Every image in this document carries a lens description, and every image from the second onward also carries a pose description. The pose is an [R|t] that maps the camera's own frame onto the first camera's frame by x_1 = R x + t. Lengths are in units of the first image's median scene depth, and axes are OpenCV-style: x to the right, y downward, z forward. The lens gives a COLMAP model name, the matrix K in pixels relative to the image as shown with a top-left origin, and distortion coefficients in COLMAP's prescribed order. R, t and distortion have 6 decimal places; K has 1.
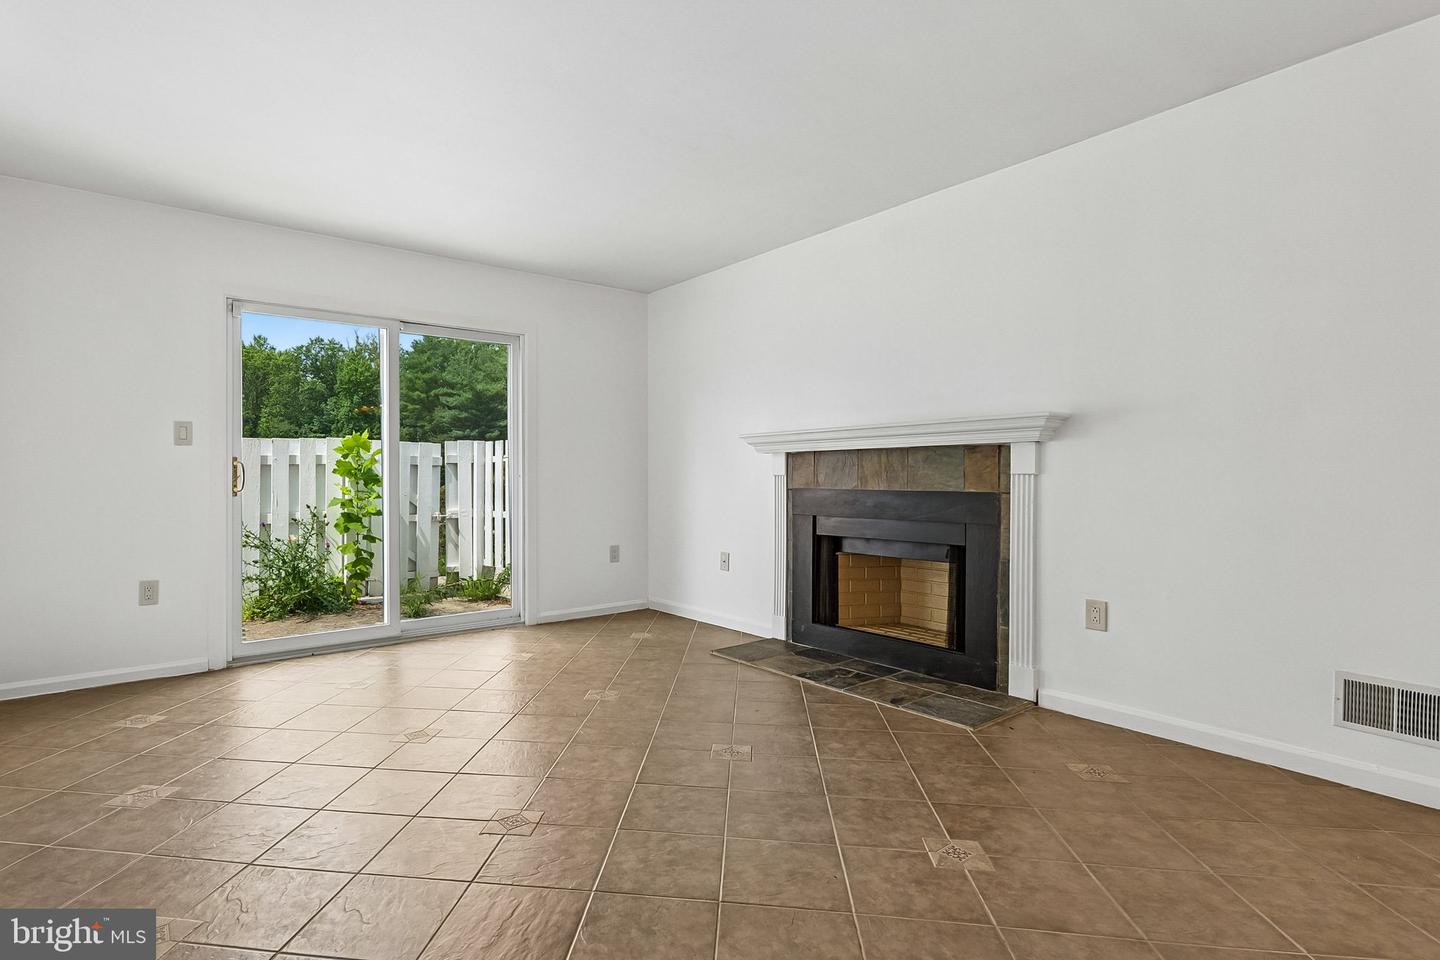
lens RADIAL K [[699.2, 0, 648.8], [0, 699.2, 473.2], [0, 0, 1]] dist [0.002655, 0.000302]
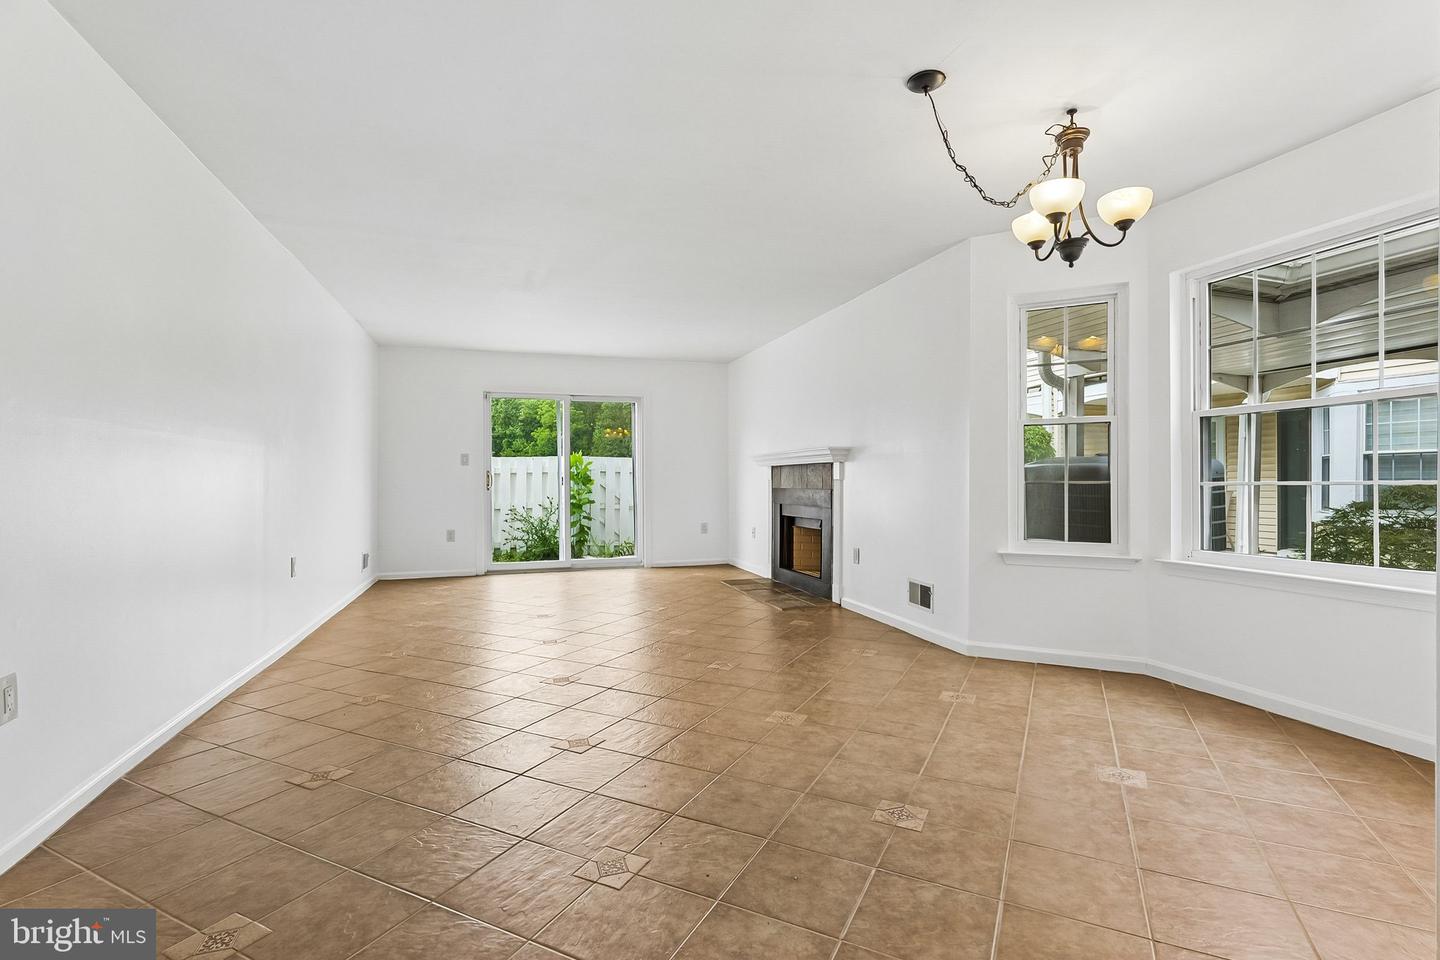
lens RADIAL K [[672.5, 0, 722.9], [0, 672.5, 483.0], [0, 0, 1]] dist [0.002016, 0.000208]
pose [[0.946747, 0.001287, -0.321975, 0.544234], [0.002698, 0.999925, 0.011929, -0.007628], [0.321966, -0.012162, 0.946673, -0.497080]]
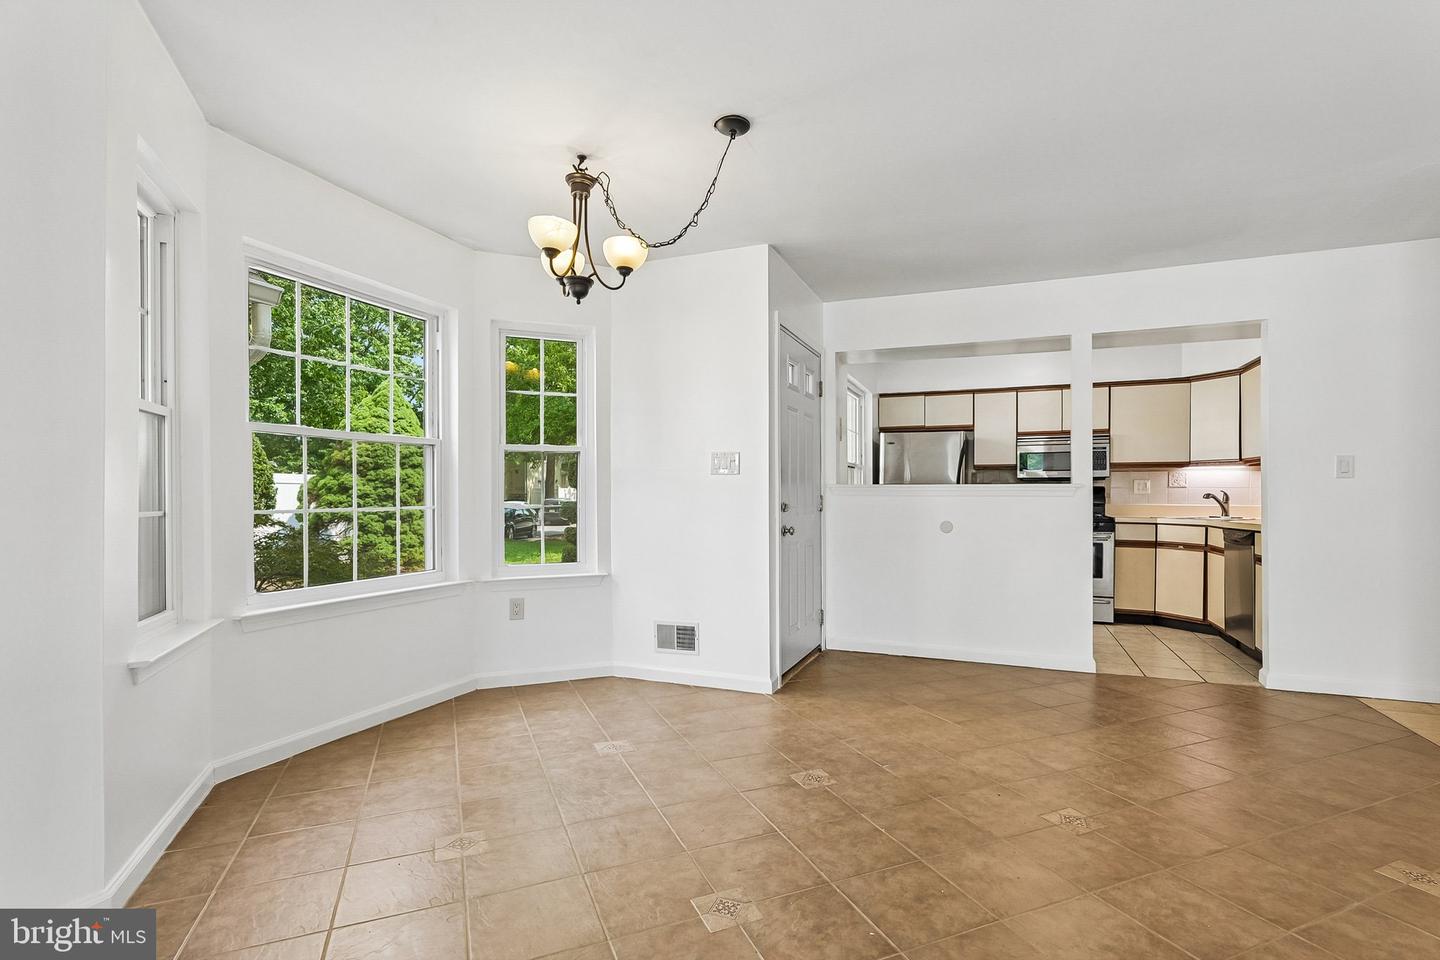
lens RADIAL K [[675.4, 0, 731.6], [0, 675.4, 499.9], [0, 0, 1]] dist [0.001852, 0.000115]
pose [[-0.518189, -0.002282, 0.855263, 0.082827], [-0.006701, 0.999977, -0.001391, -0.010042], [-0.855240, -0.006452, -0.518193, 0.291592]]
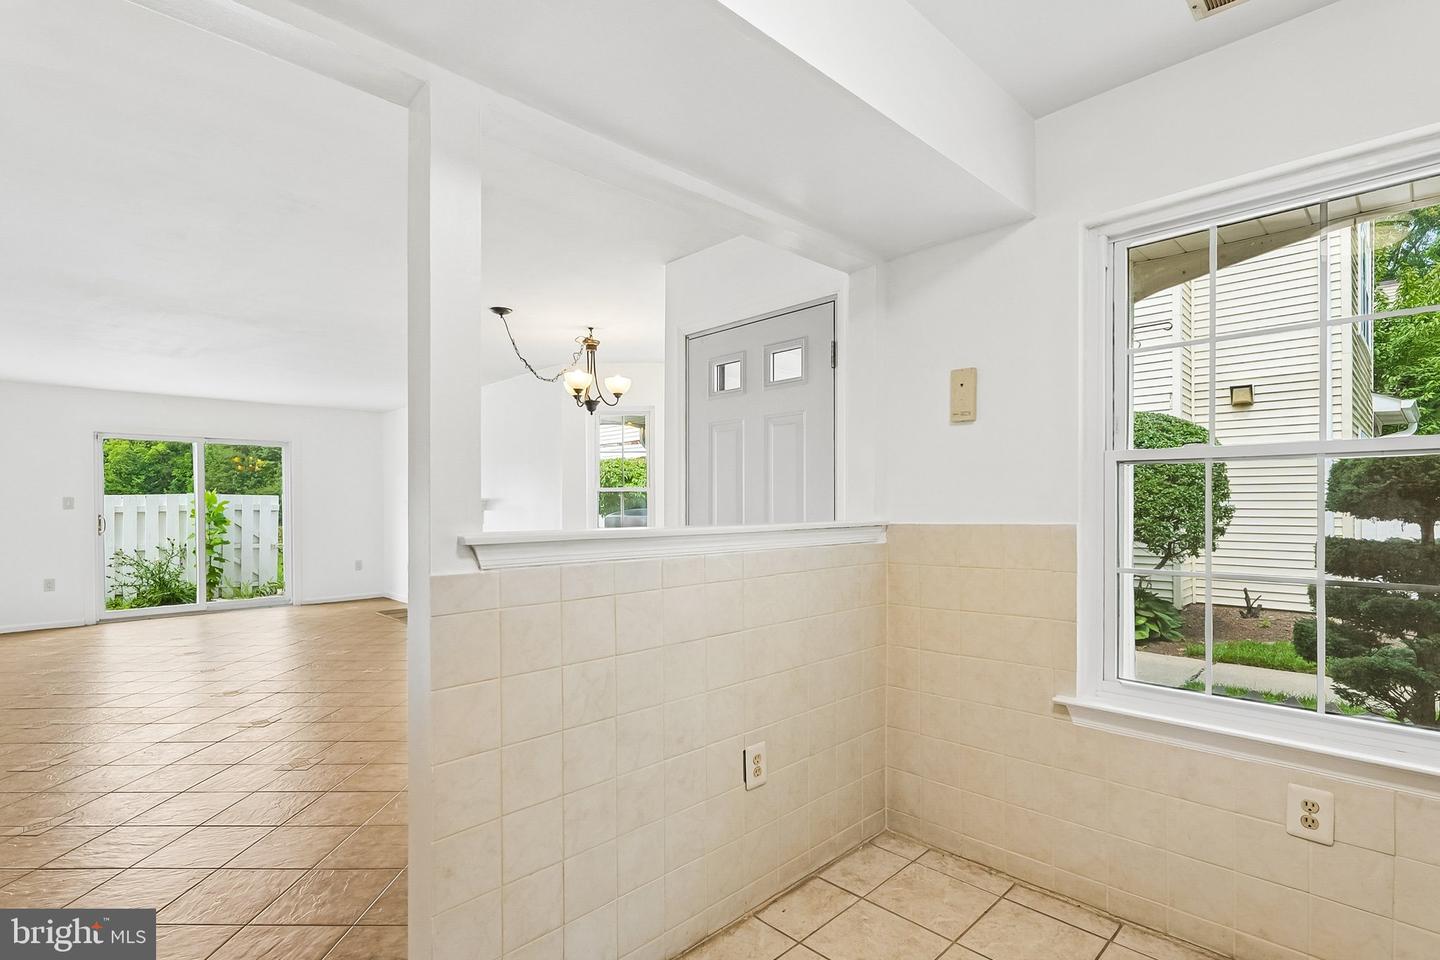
lens RADIAL K [[685.8, 0, 734.9], [0, 685.8, 508.1], [0, 0, 1]] dist [-0.000729, -0.000836]
pose [[0.989234, -0.002432, 0.146324, 0.694961], [0.000580, 0.999919, 0.012700, -0.052459], [-0.146343, -0.012478, 0.989155, -0.902187]]
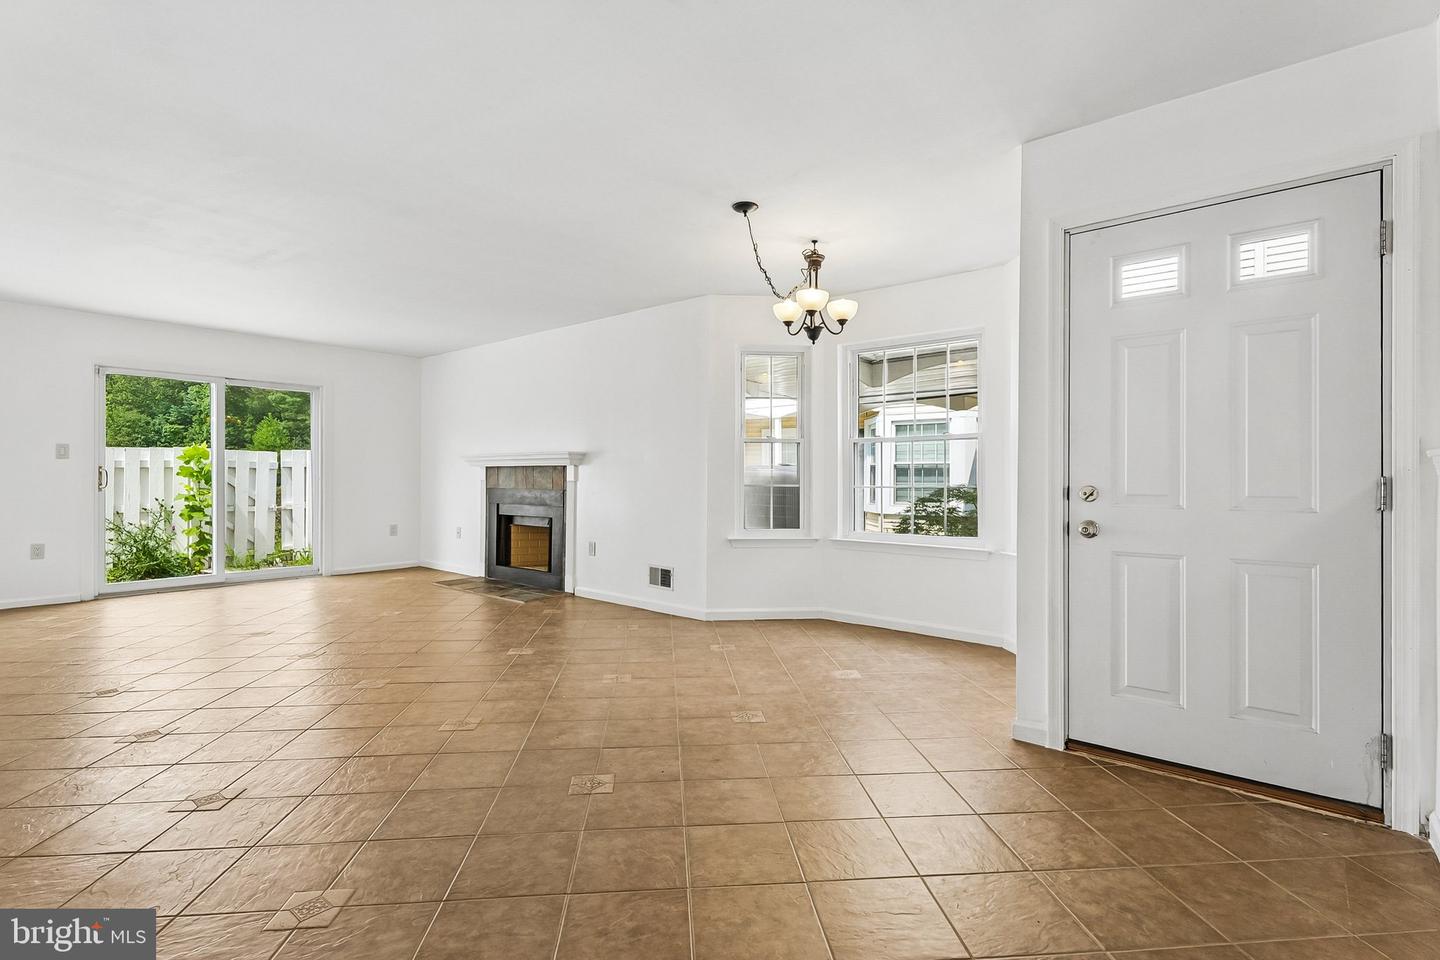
lens RADIAL K [[681.8, 0, 727.2], [0, 681.8, 478.1], [0, 0, 1]] dist [0.000653, -0.000056]
pose [[0.971945, 0.007393, 0.235092, 0.340951], [-0.009428, 0.999927, 0.007536, -0.017463], [-0.235020, -0.009541, 0.971944, -0.670278]]
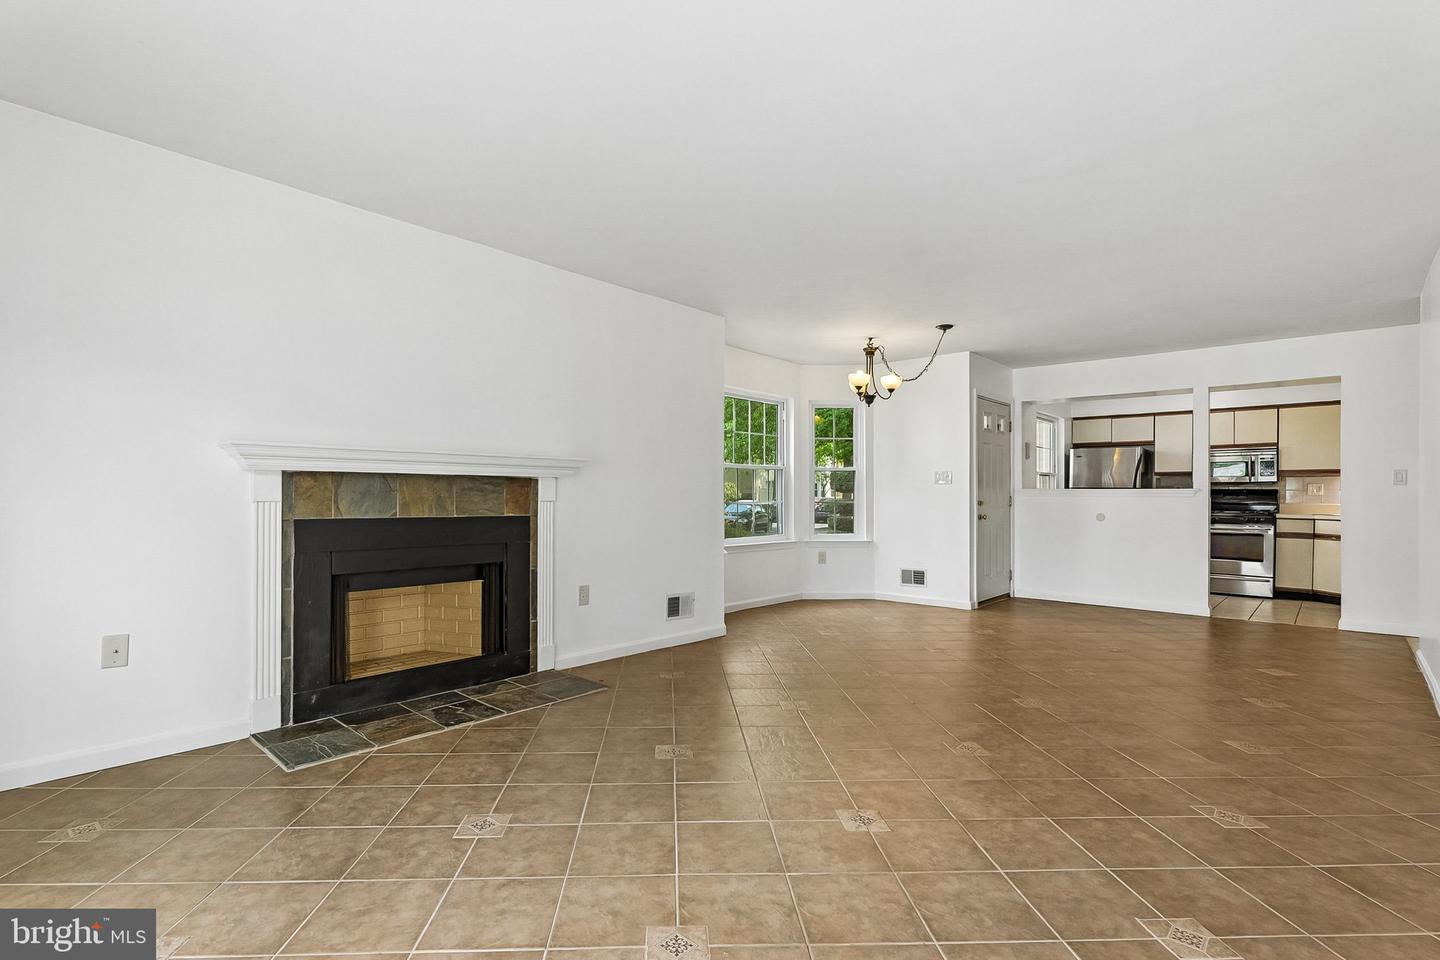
lens RADIAL K [[687.1, 0, 691.2], [0, 687.1, 494.2], [0, 0, 1]] dist [-0.000372, 0.000127]
pose [[-0.172245, 0.004617, 0.985043, -0.533437], [-0.011332, 0.999914, -0.006668, -0.004699], [-0.984989, -0.012311, -0.172177, 0.637225]]
